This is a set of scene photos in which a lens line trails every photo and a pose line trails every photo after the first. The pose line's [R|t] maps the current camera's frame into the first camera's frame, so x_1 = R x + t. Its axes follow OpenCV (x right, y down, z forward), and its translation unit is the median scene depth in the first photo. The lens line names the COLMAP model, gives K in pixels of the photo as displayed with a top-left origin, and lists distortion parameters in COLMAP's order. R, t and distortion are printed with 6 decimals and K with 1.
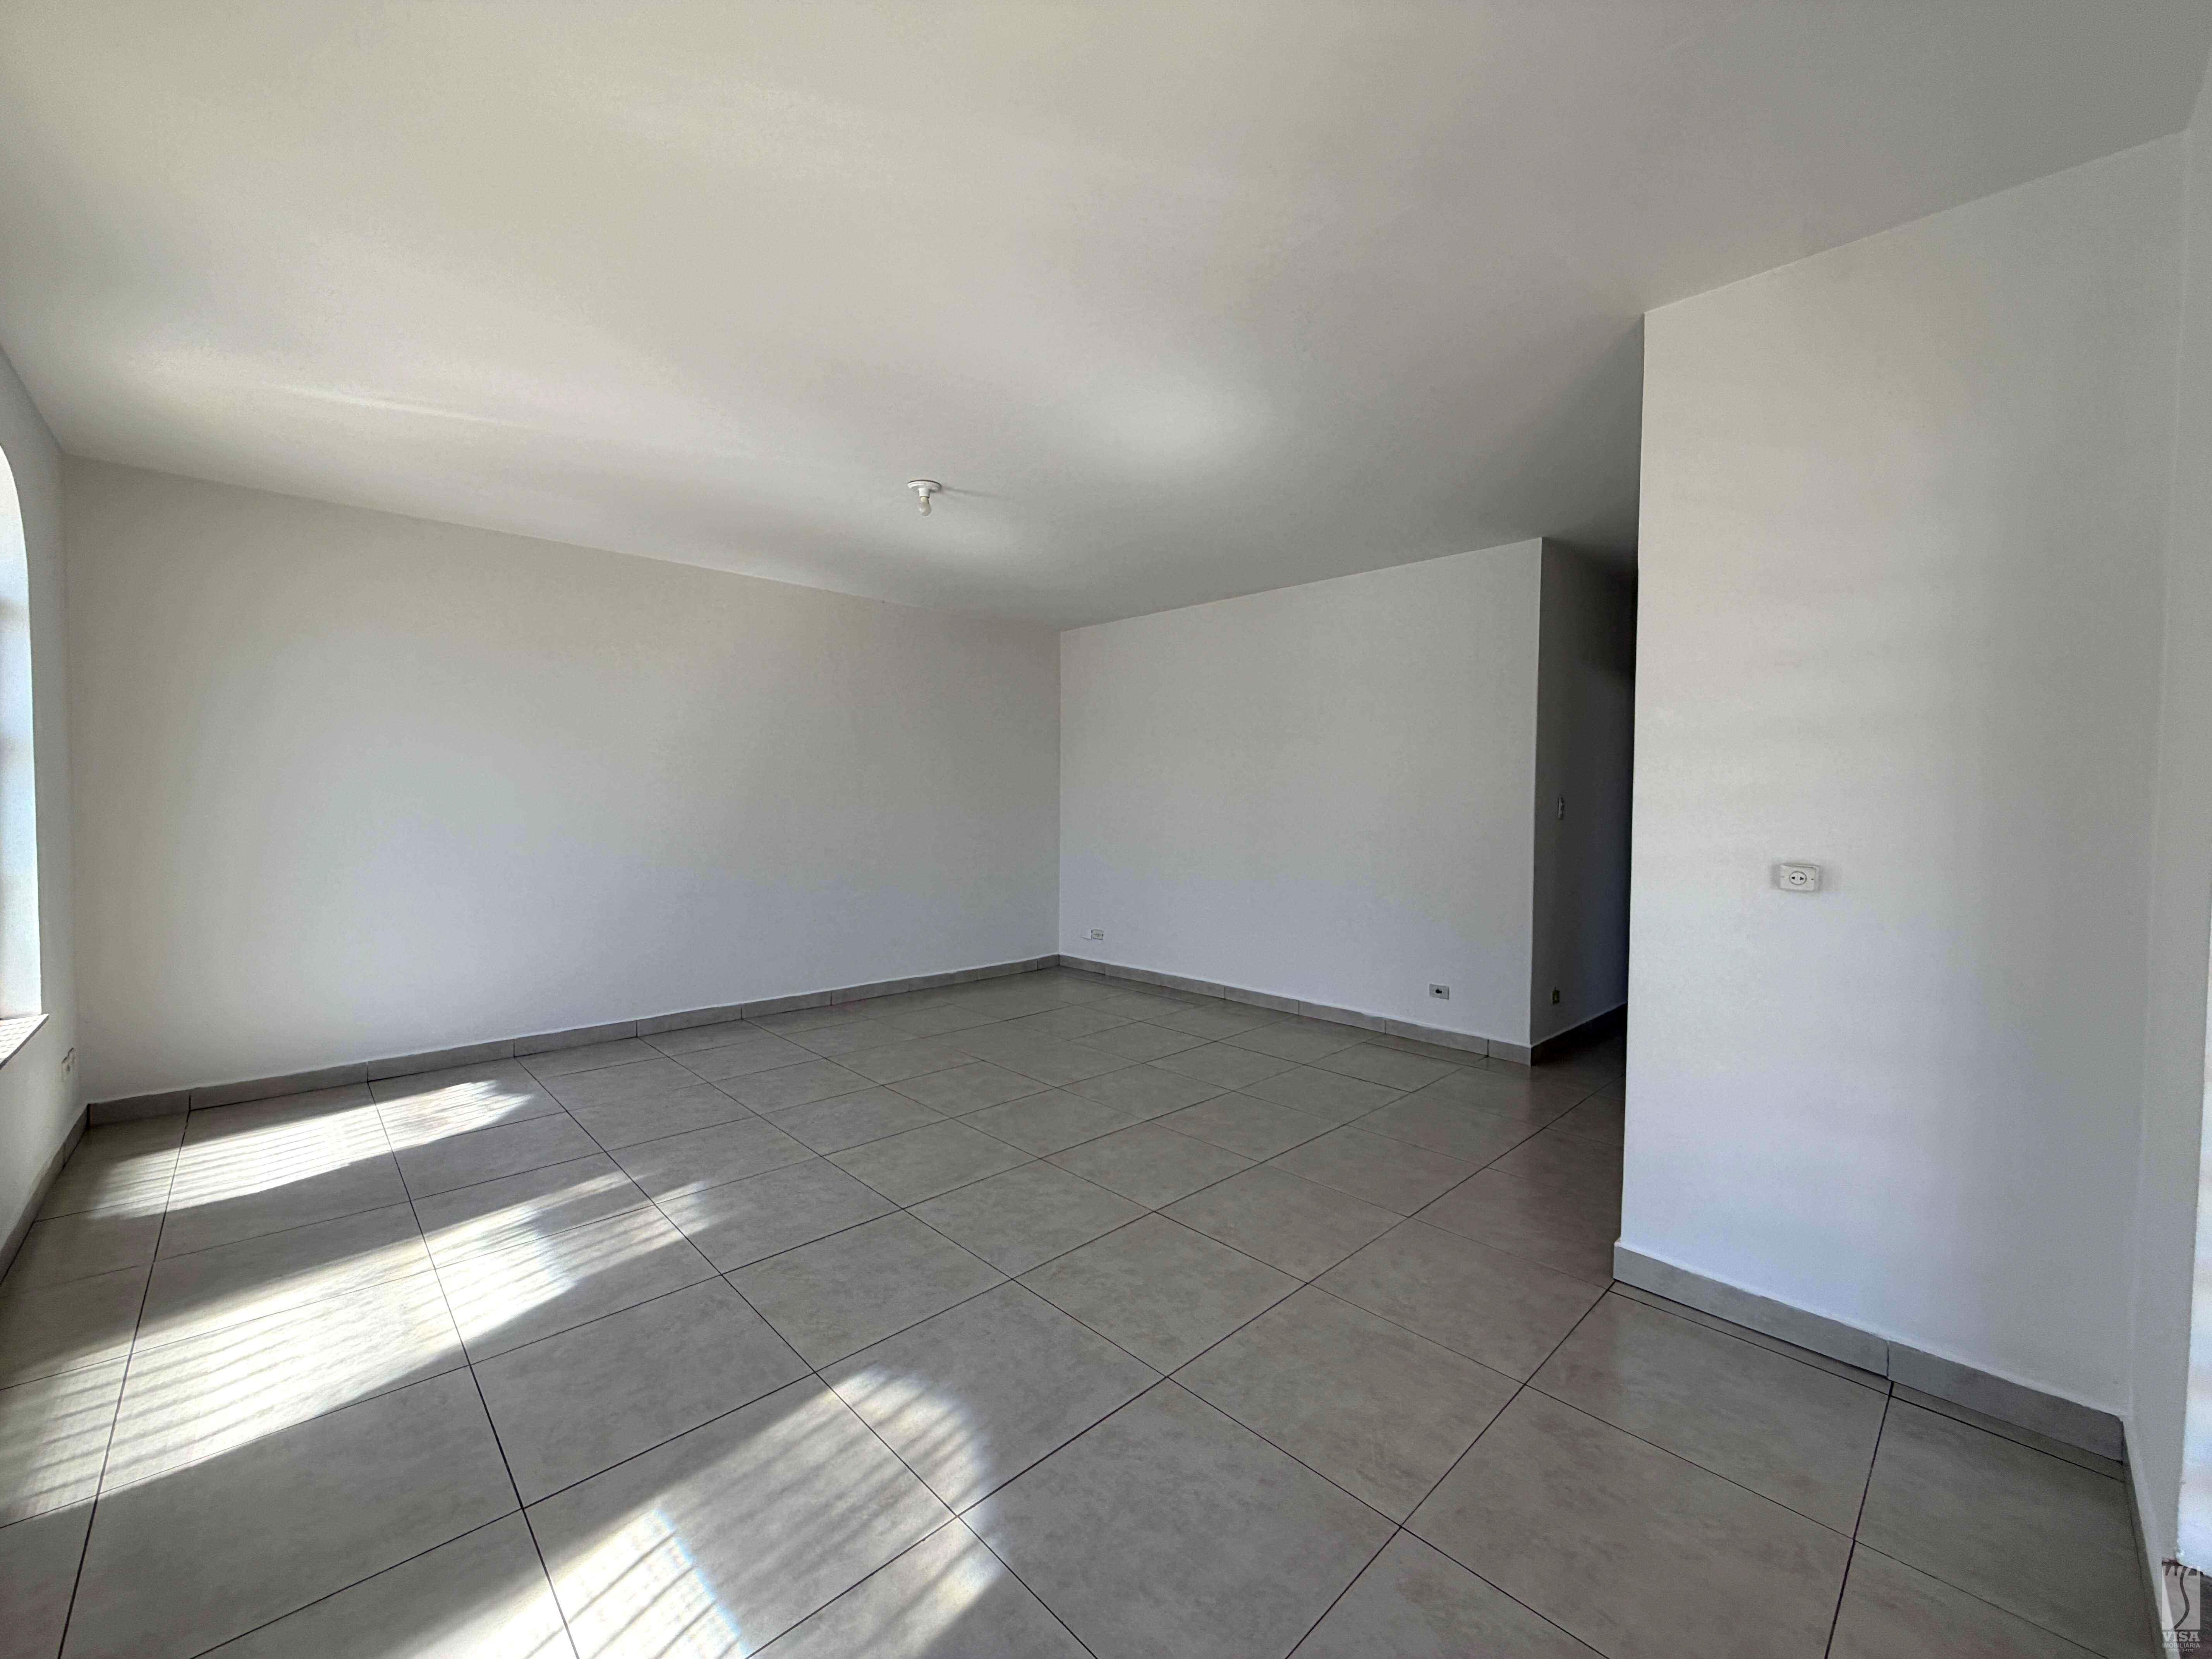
lens RADIAL K [[888.2, 0, 1101.8], [0, 888.2, 814.7], [0, 0, 1]] dist [0.000118, 0.000114]
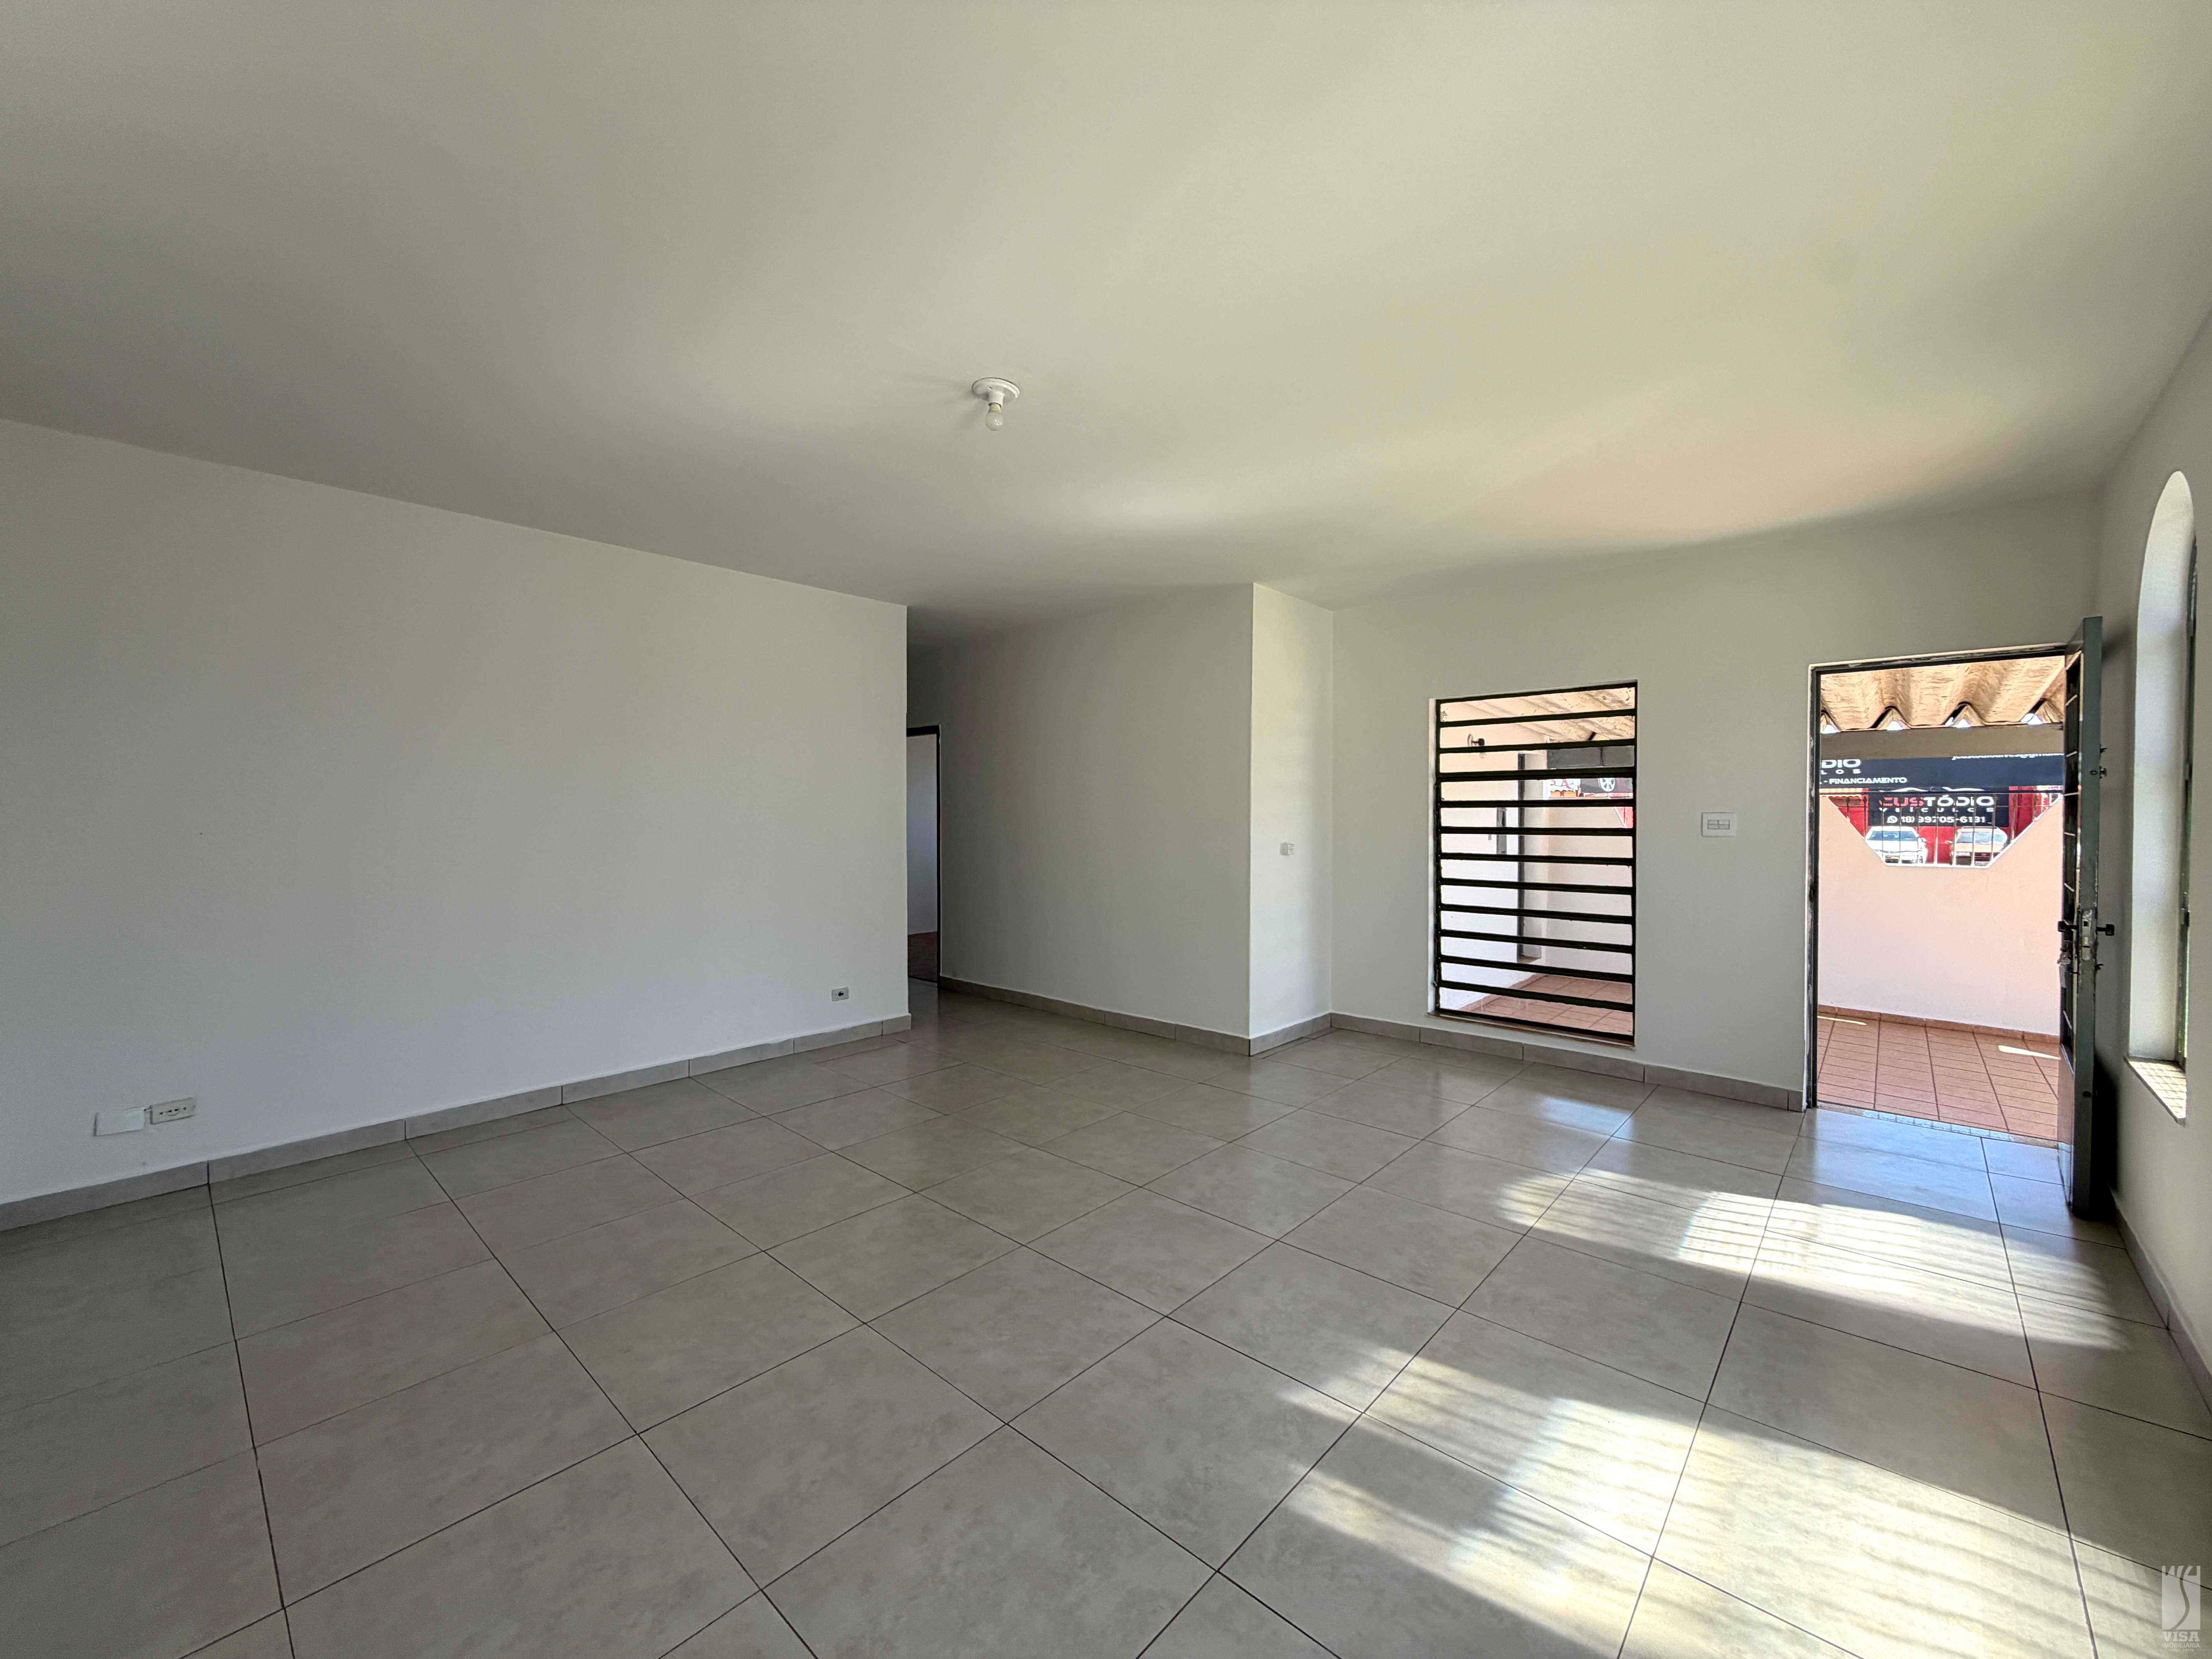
lens RADIAL K [[878.3, 0, 1106.0], [0, 878.3, 829.5], [0, 0, 1]] dist [-0.000762, 0.000457]
pose [[-0.071171, -0.030481, 0.996998, -1.478826], [0.015280, 0.999382, 0.031645, -0.064266], [-0.997347, 0.017487, -0.070661, 1.572358]]
